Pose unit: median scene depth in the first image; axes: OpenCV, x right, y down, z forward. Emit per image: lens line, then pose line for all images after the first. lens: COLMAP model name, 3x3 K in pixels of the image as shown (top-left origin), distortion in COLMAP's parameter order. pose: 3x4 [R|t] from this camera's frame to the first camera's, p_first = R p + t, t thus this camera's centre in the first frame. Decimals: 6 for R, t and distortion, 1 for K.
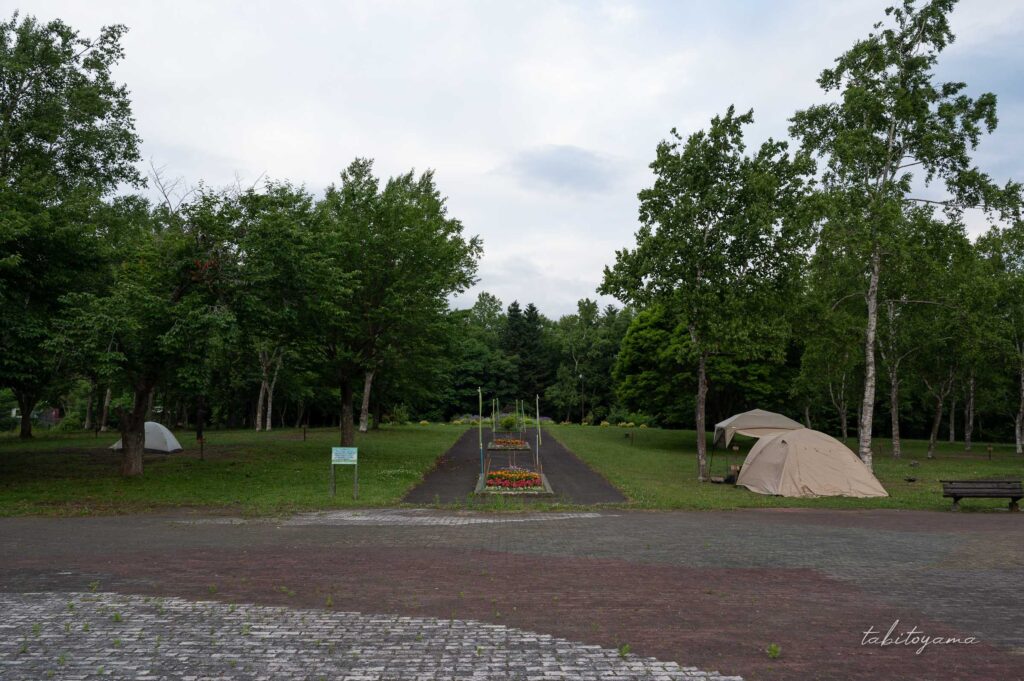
lens RADIAL K [[854.7, 0, 512.1], [0, 854.7, 340.3], [0, 0, 1]] dist [0.000730, 0.000010]
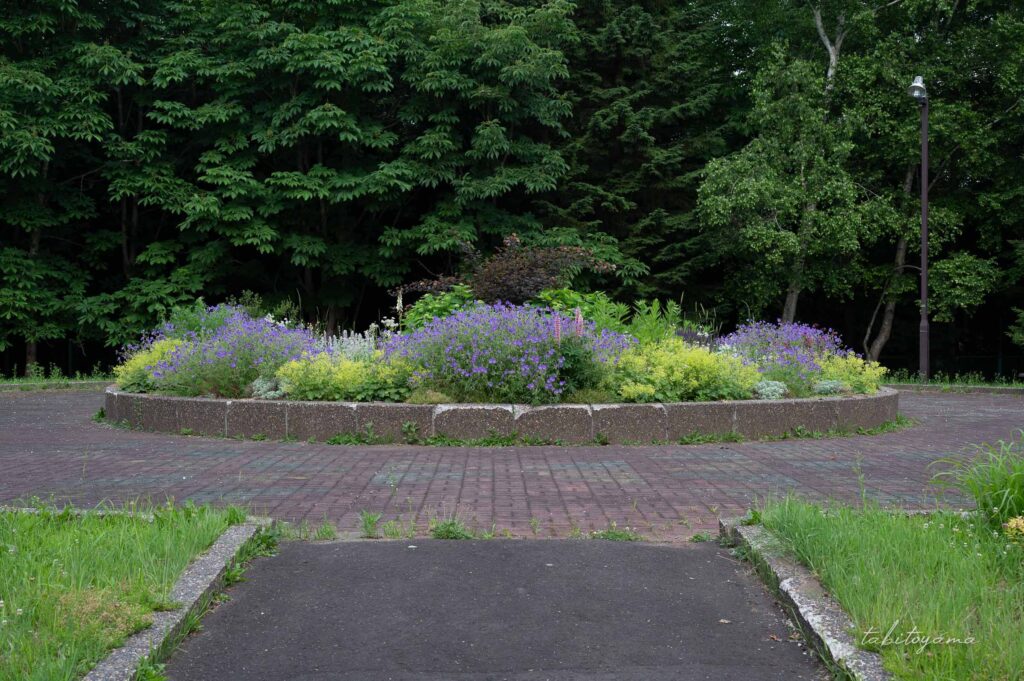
lens RADIAL K [[1415.1, 0, 512.1], [0, 1415.1, 339.7], [0, 0, 1]] dist [0.002191, 0.000000]
pose [[0.999985, -0.000566, 0.005433, -0.007402], [-0.000088, 0.992833, 0.119510, 0.057065], [-0.005461, -0.119509, 0.992818, 0.662912]]
